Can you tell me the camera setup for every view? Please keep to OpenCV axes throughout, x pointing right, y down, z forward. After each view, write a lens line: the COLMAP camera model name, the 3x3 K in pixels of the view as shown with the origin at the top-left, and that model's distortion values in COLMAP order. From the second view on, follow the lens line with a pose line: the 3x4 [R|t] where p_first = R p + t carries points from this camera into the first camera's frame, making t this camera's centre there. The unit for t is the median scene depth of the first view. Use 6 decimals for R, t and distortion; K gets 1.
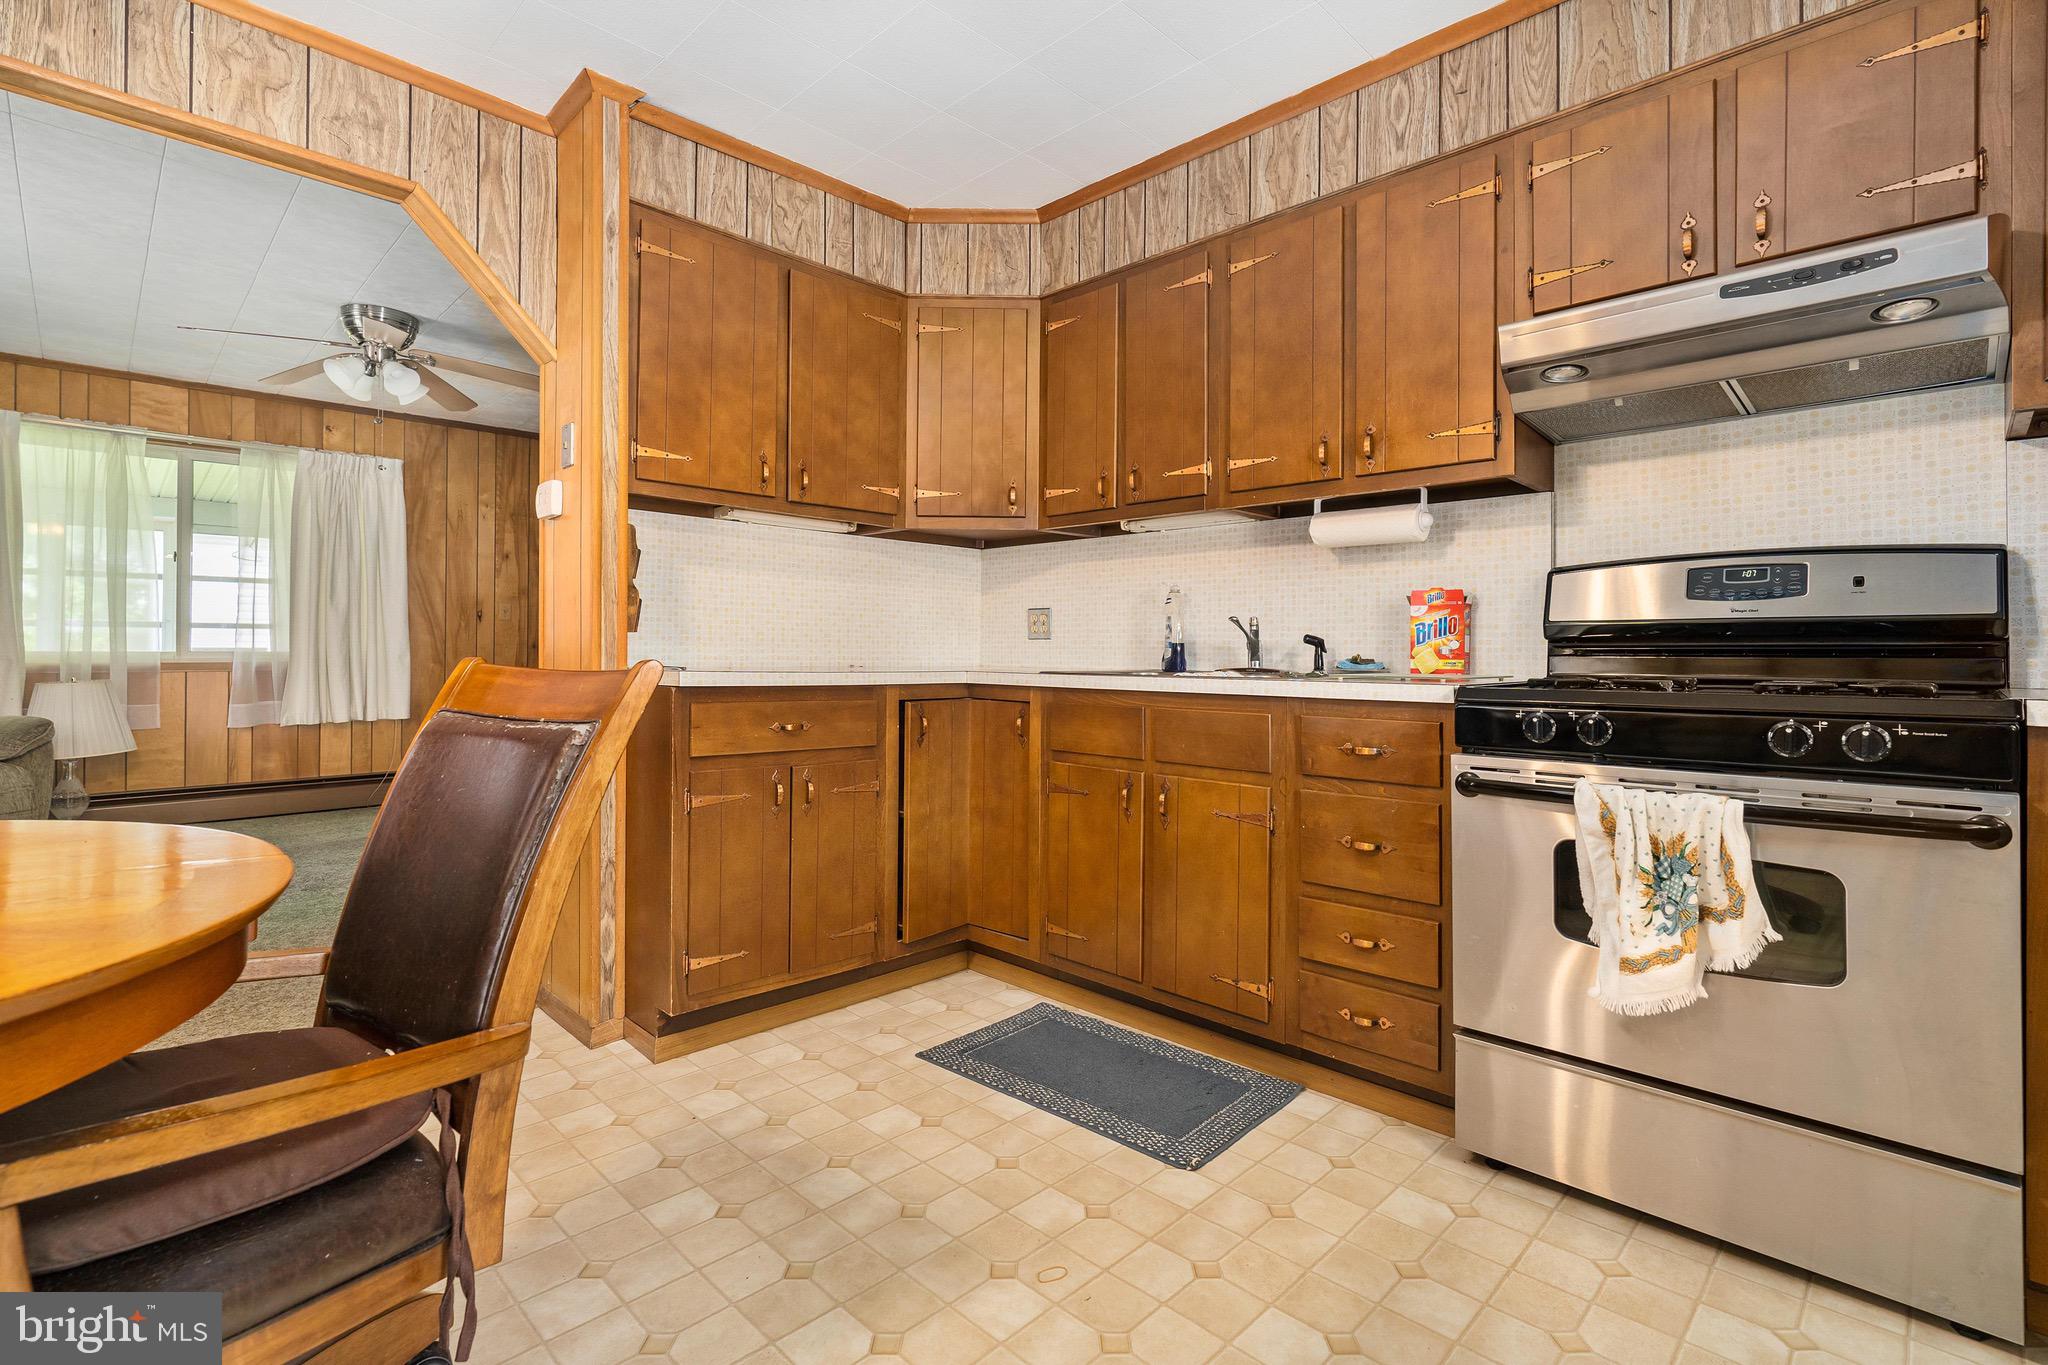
lens RADIAL K [[936.6, 0, 1027.9], [0, 936.6, 646.4], [0, 0, 1]] dist [-0.008463, 0.003564]
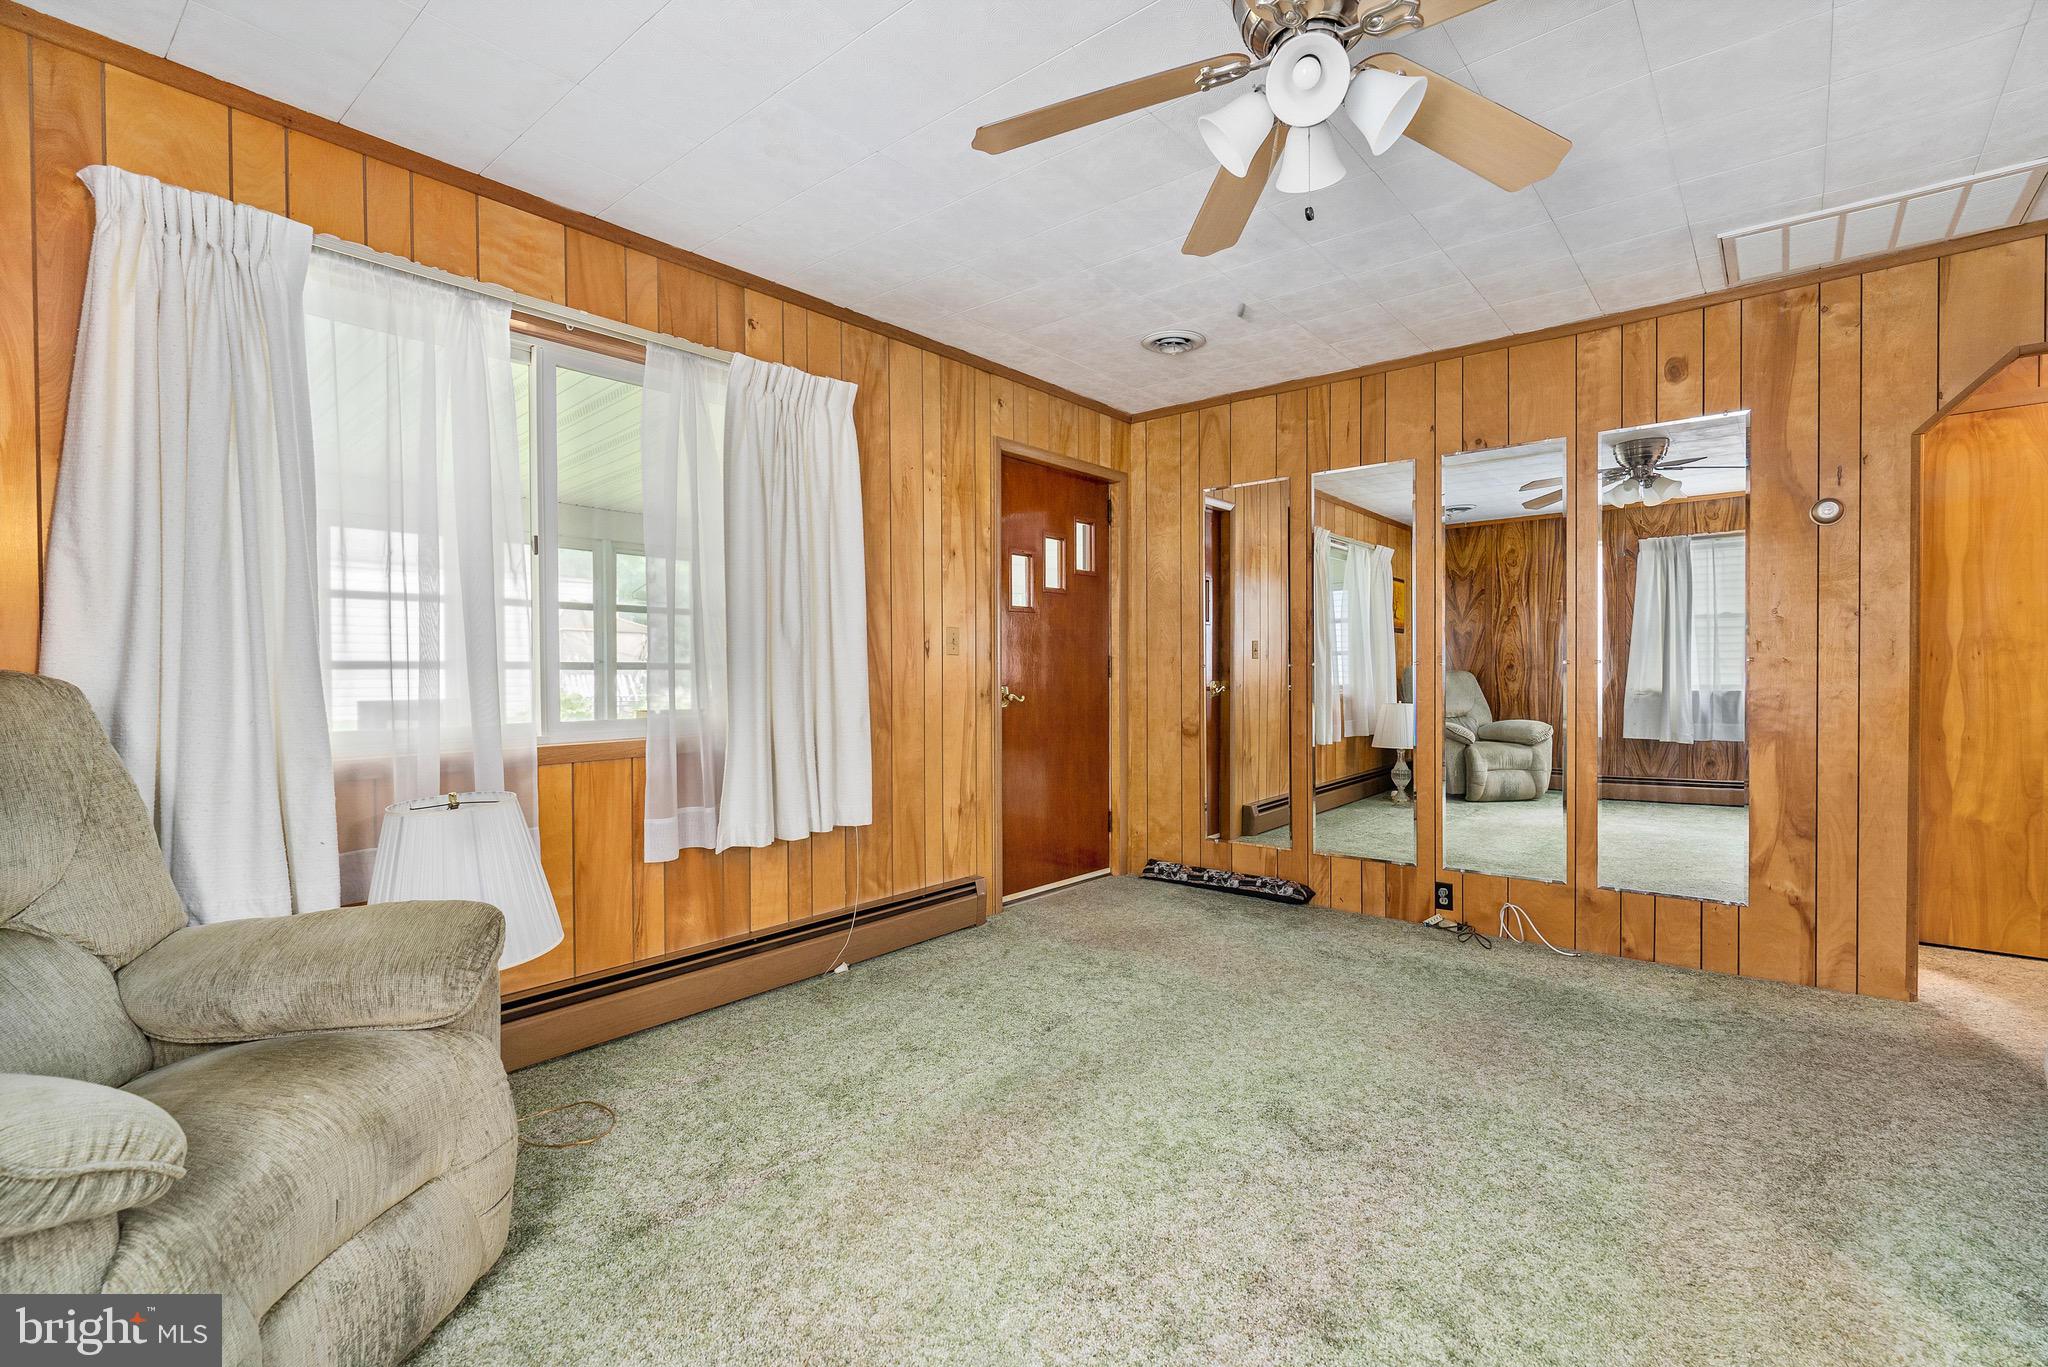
lens RADIAL K [[936.6, 0, 1031.0], [0, 936.6, 683.1], [0, 0, 1]] dist [-0.008463, 0.003564]
pose [[0.995807, -0.012761, 0.090587, -1.420855], [0.011139, 0.999769, 0.018382, -0.050411], [-0.090800, -0.017296, 0.995719, 0.923454]]
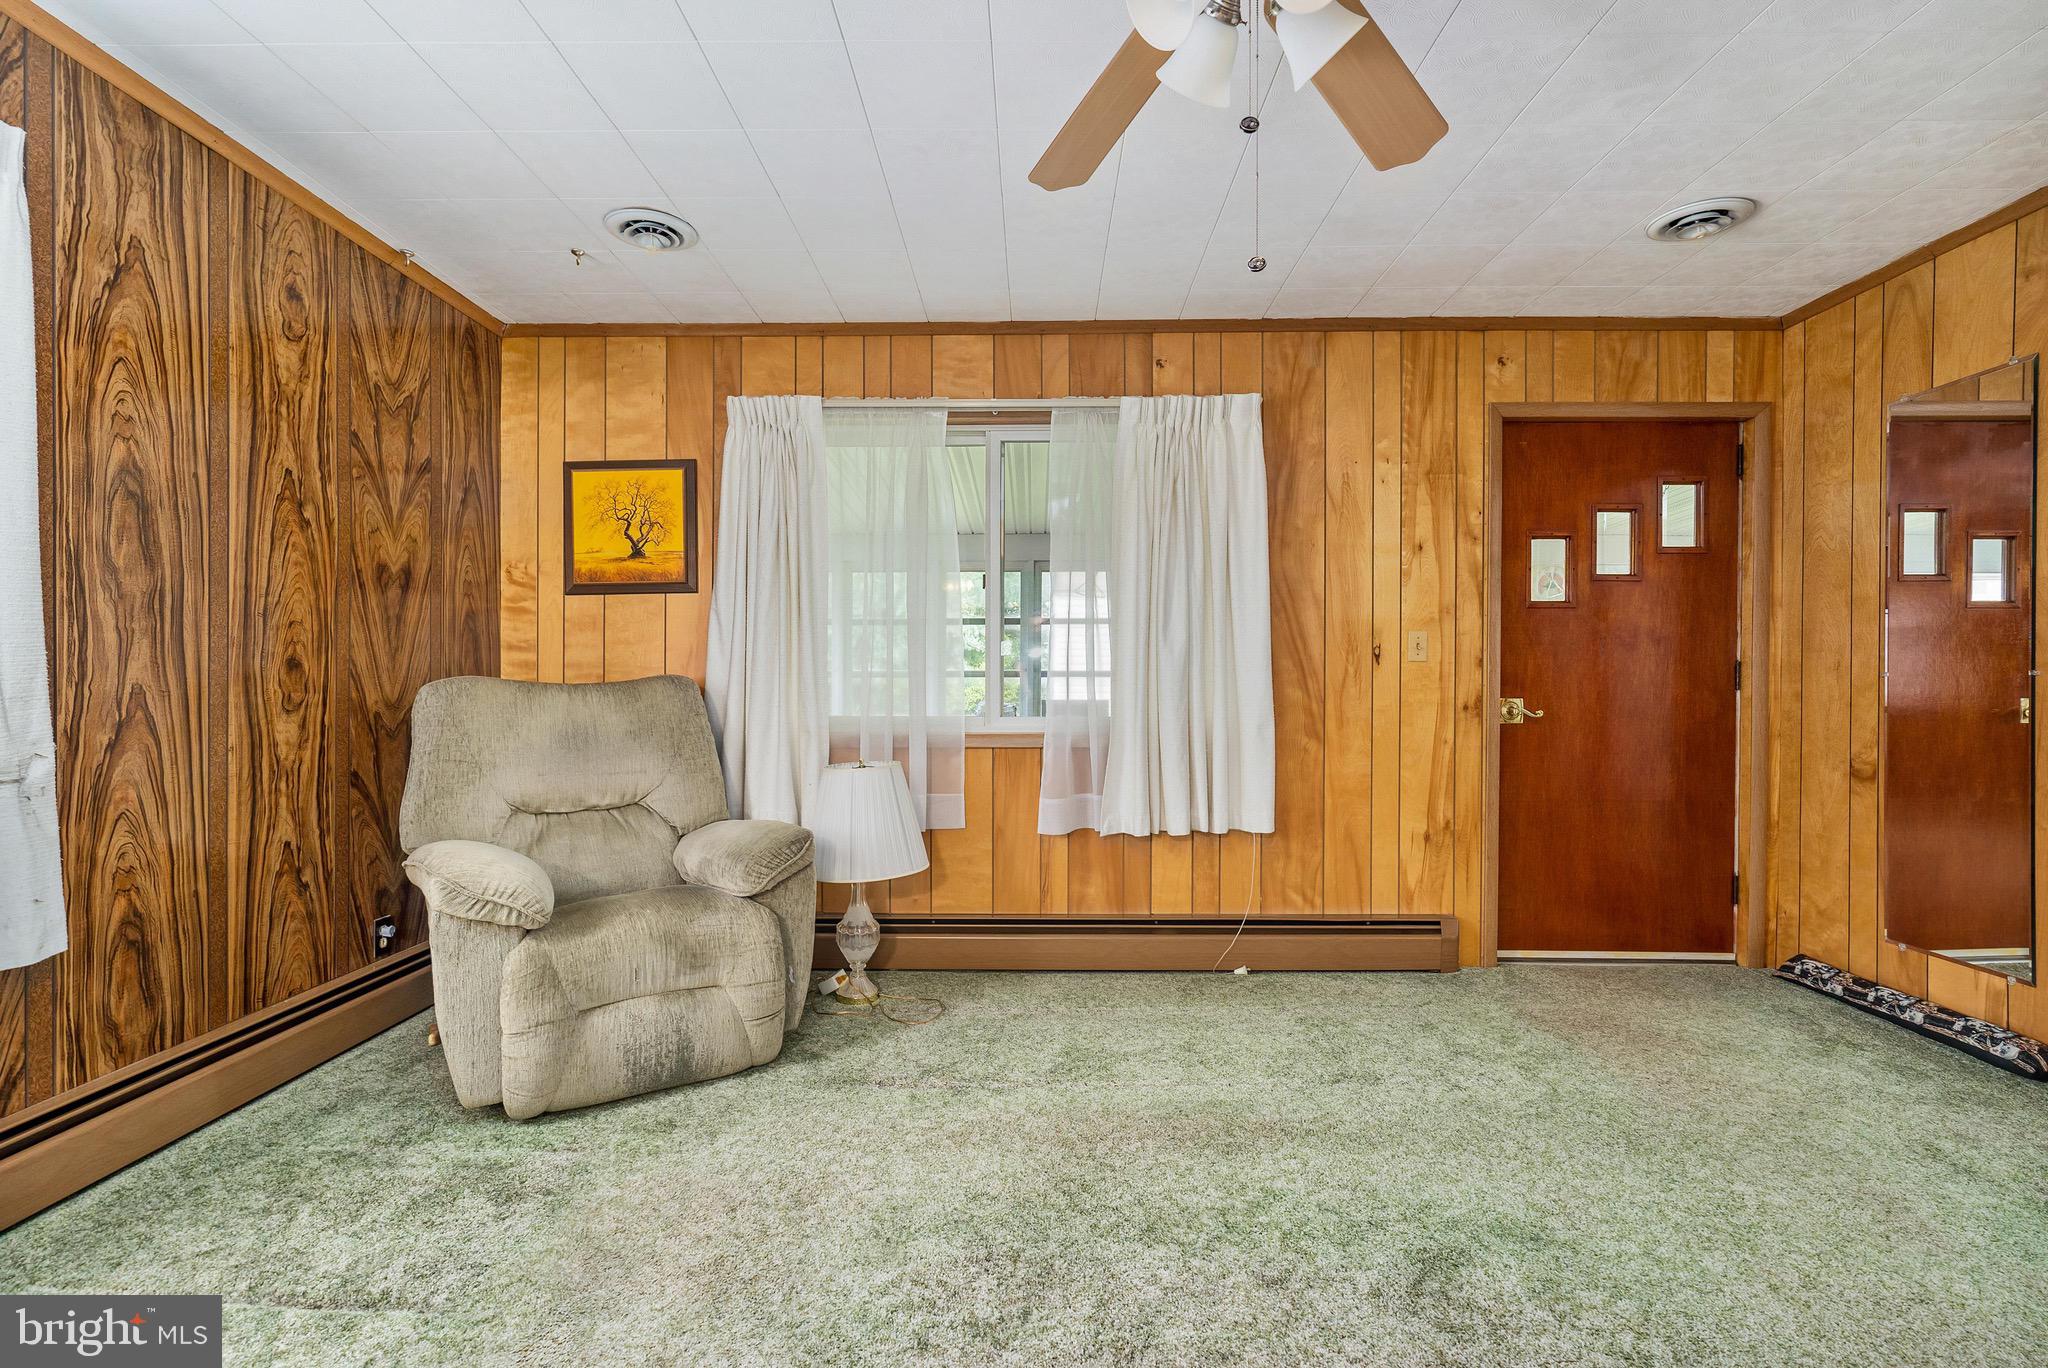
lens RADIAL K [[936.6, 0, 1024.4], [0, 936.6, 686.0], [0, 0, 1]] dist [-0.008463, 0.003564]
pose [[0.694534, -0.002189, -0.719457, -0.804042], [0.005510, 0.999982, 0.002277, -0.039741], [0.719439, -0.005545, 0.694534, 1.107501]]
